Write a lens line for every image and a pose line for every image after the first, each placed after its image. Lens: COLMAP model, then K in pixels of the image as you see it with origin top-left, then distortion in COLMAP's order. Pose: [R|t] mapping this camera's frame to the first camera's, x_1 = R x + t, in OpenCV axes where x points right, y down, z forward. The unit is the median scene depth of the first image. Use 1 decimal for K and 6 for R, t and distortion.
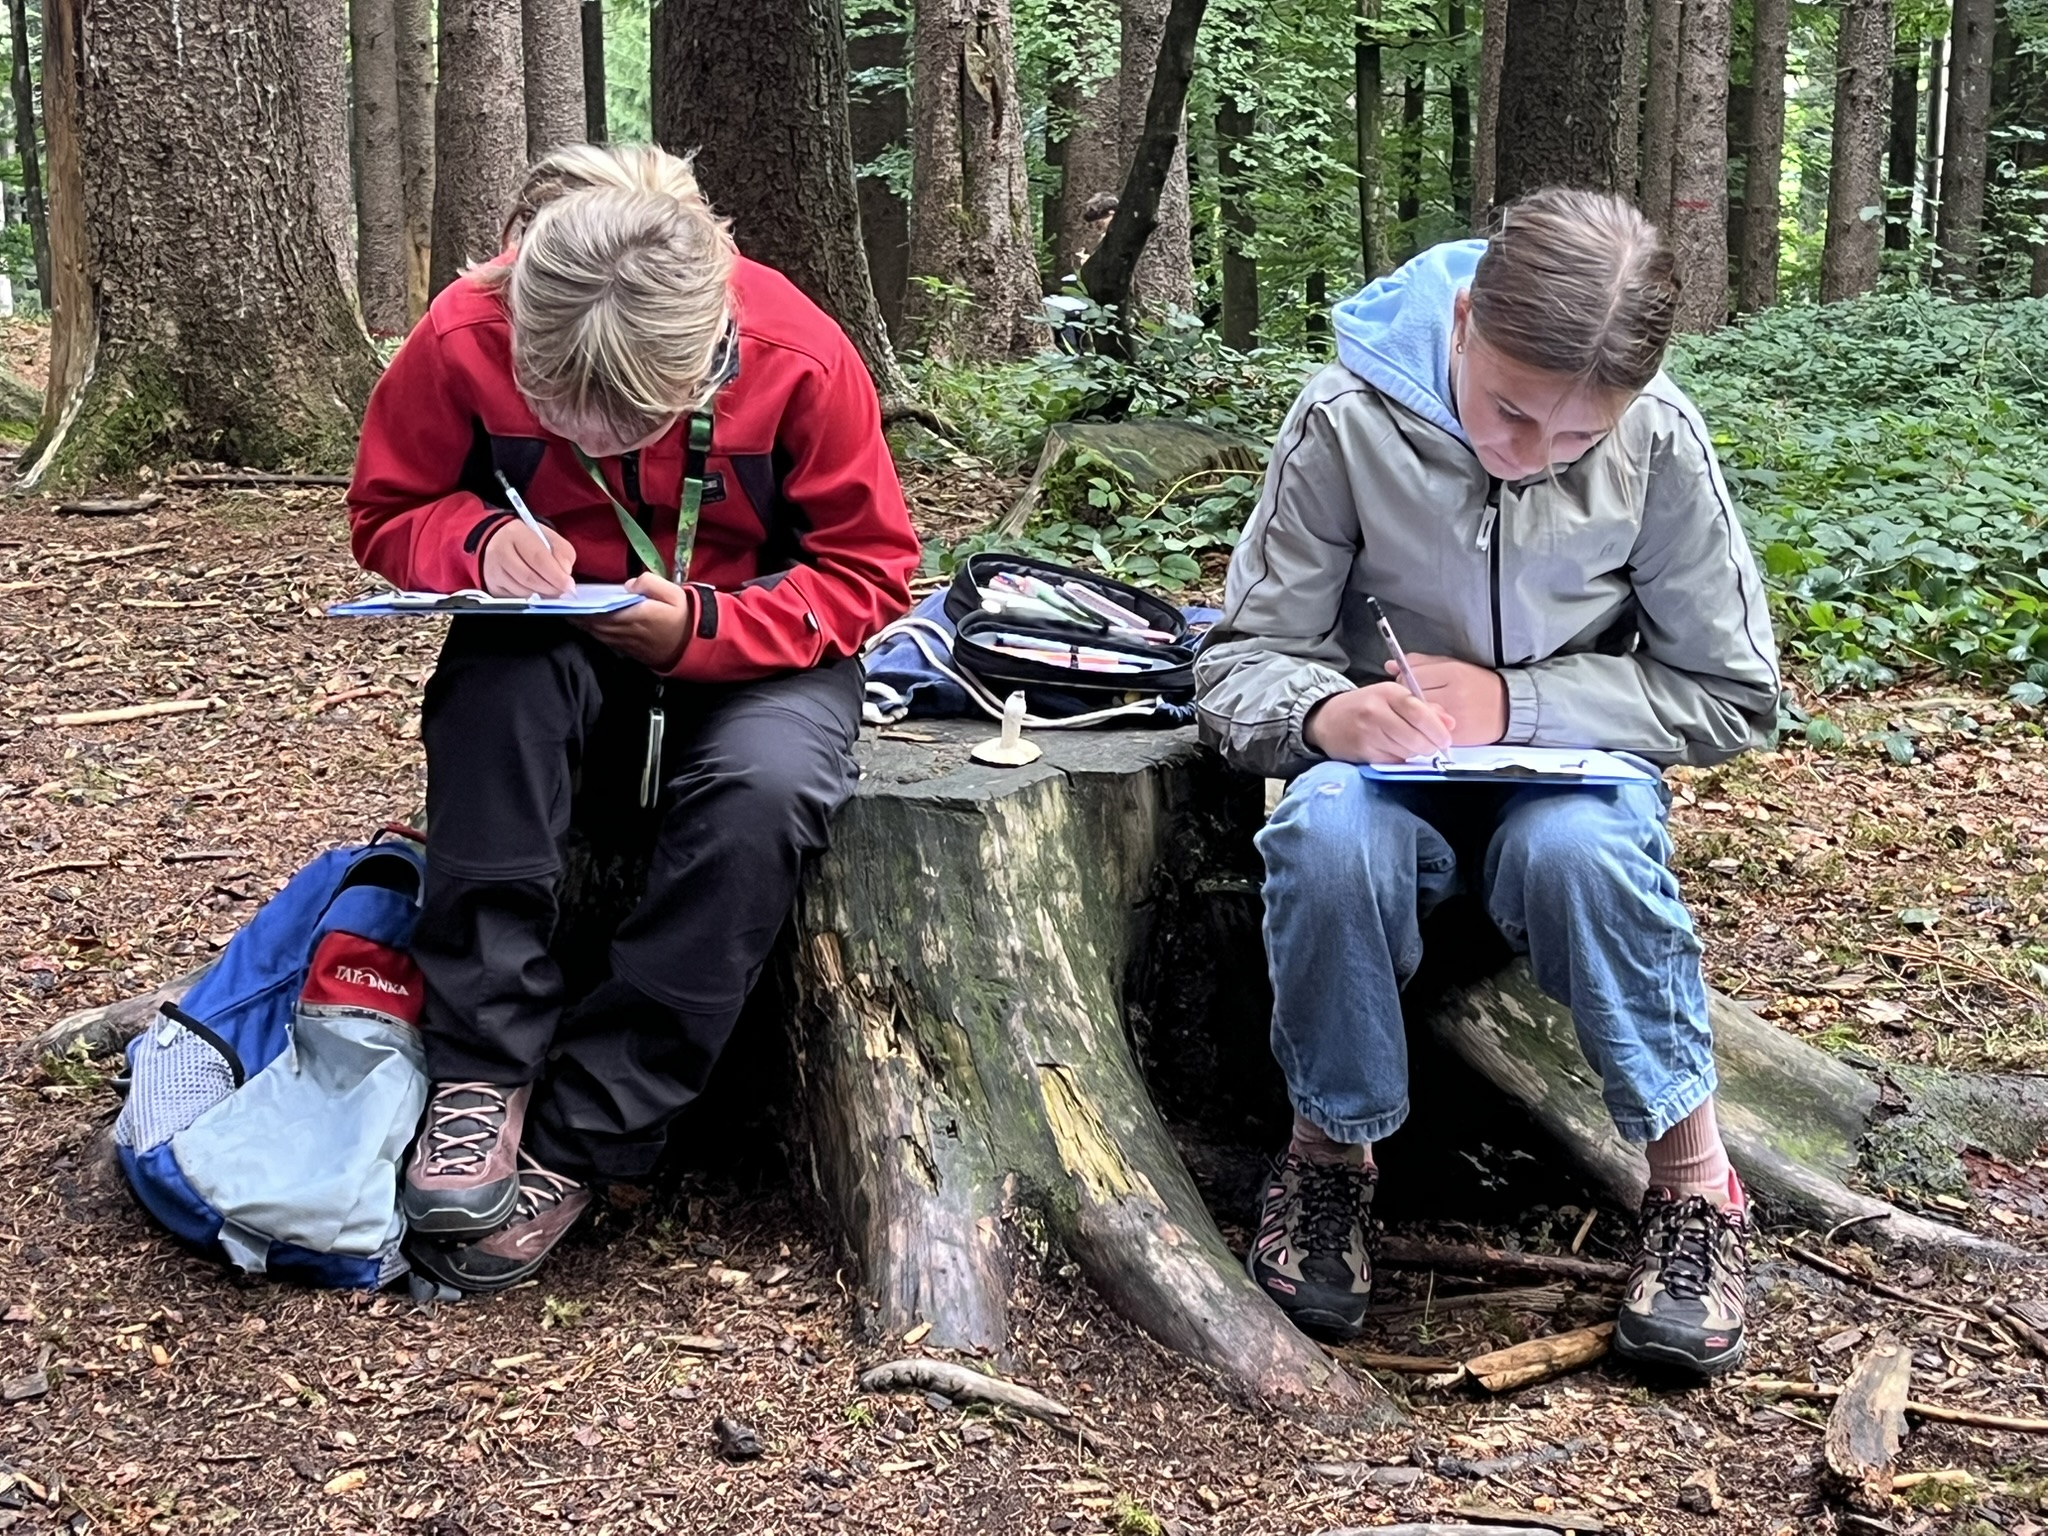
lens RADIAL K [[3748.0, 0, 1027.6], [0, 3748.0, 775.0], [0, 0, 1]] dist [0.140621, 0.000000]
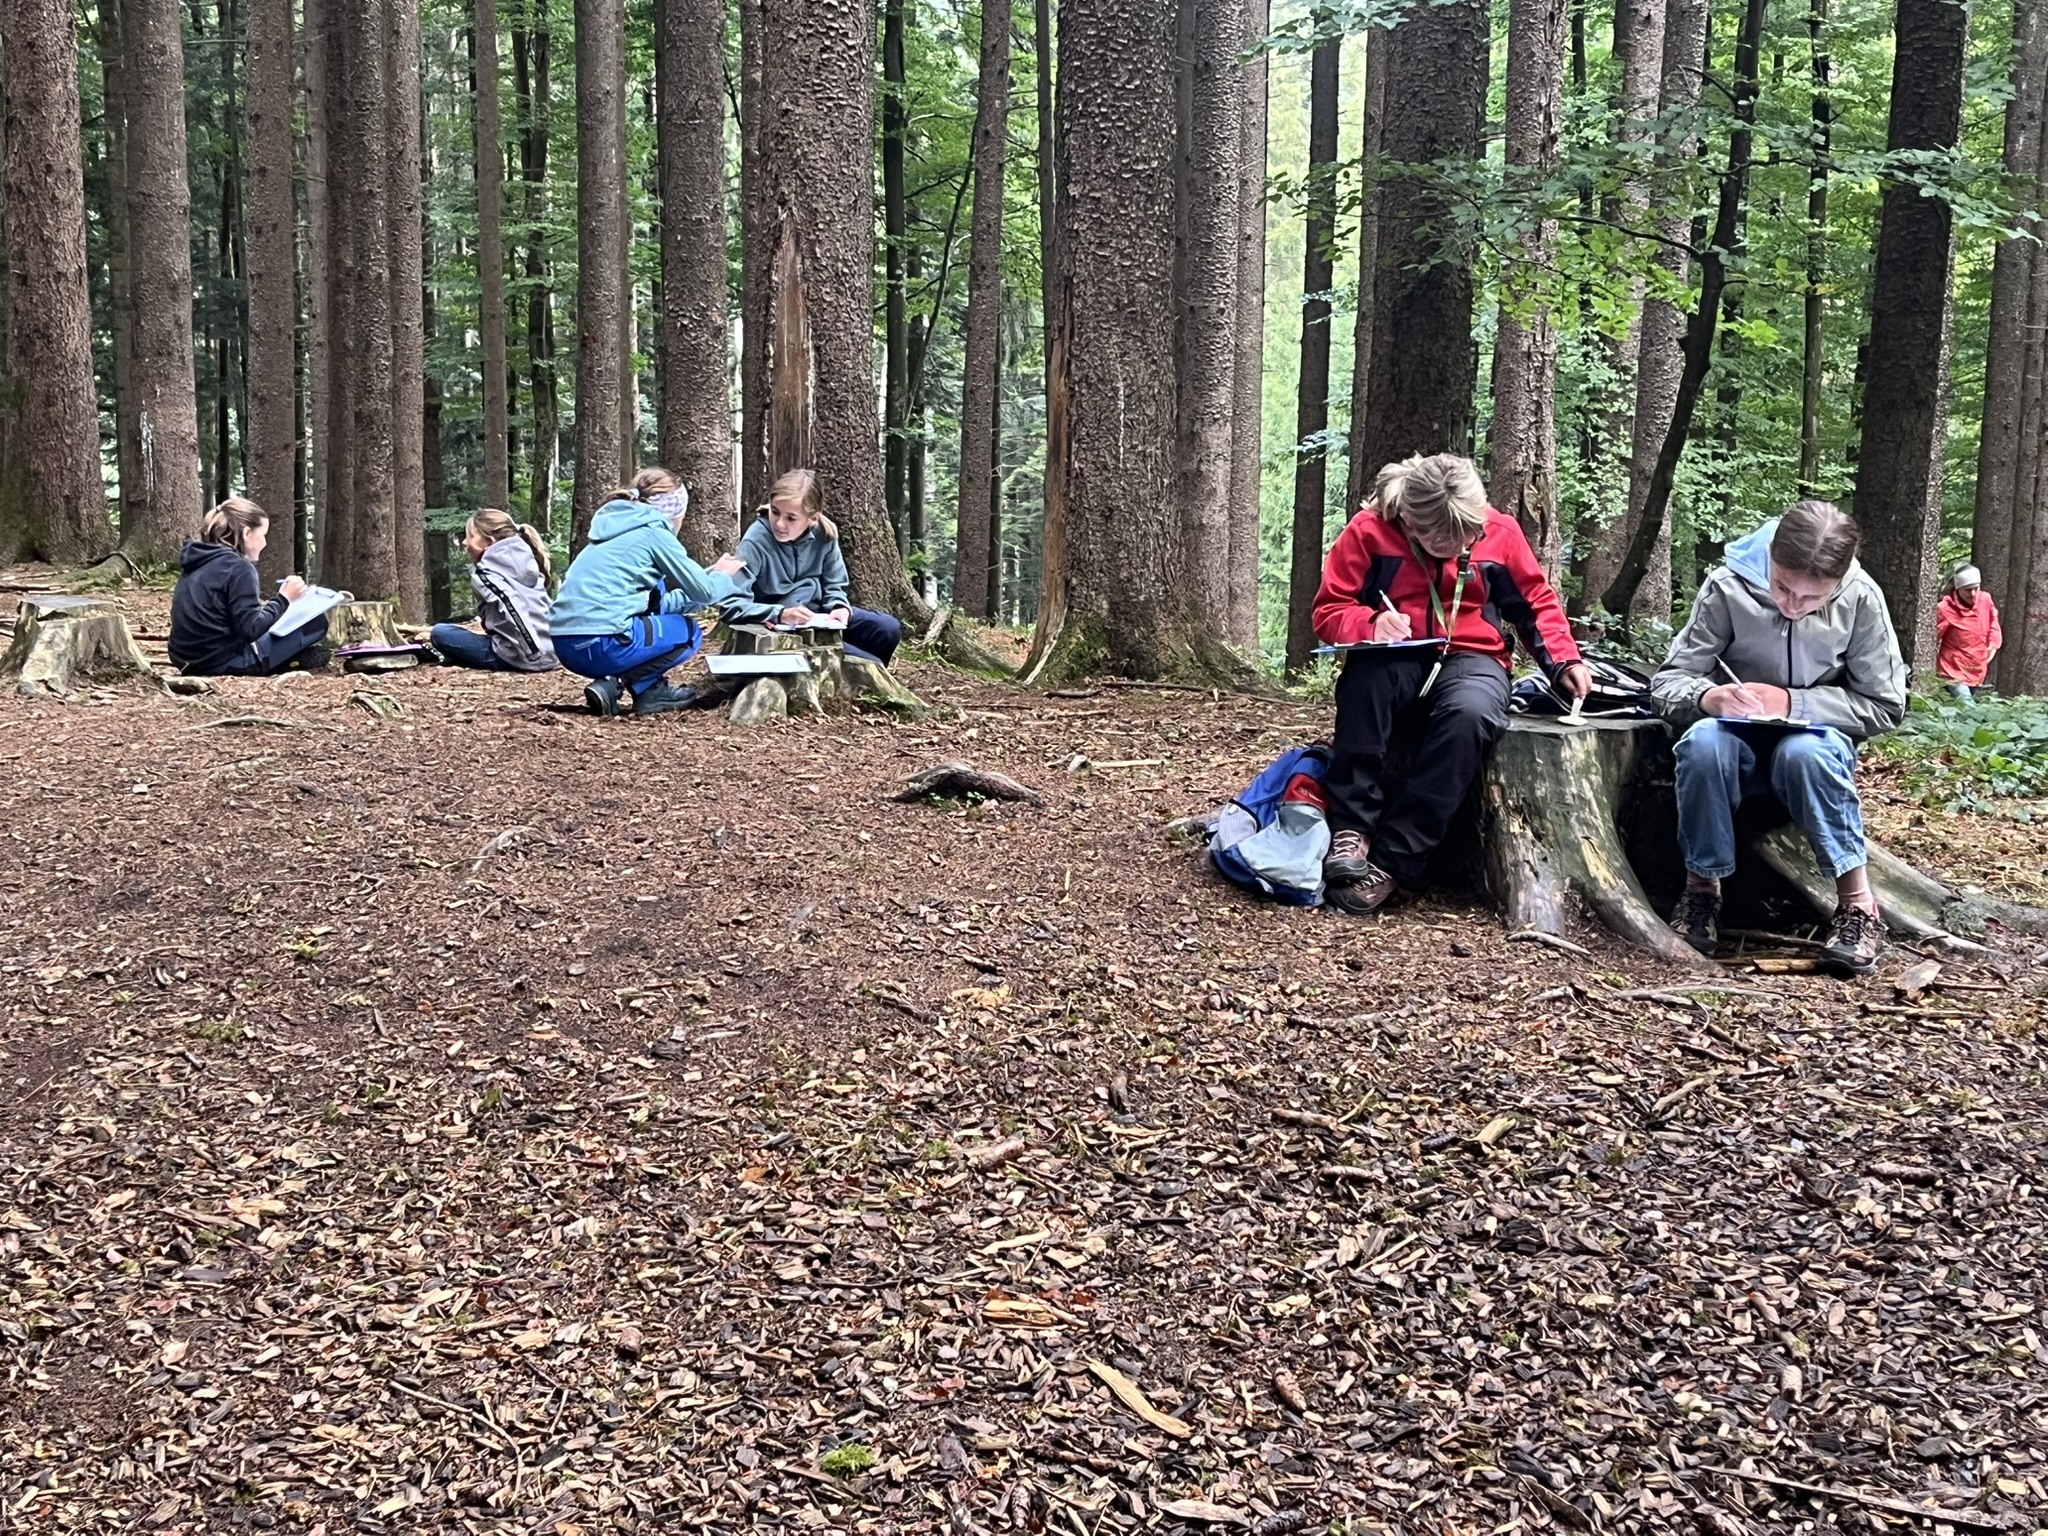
lens RADIAL K [[2824.4, 0, 1014.1], [0, 2824.4, 764.2], [0, 0, 1]] dist [0.042726, 0.000000]
pose [[0.981934, 0.044053, -0.184022, -0.022760], [-0.061791, 0.993859, -0.091797, 0.219825], [0.178848, 0.101510, 0.978626, -0.885731]]
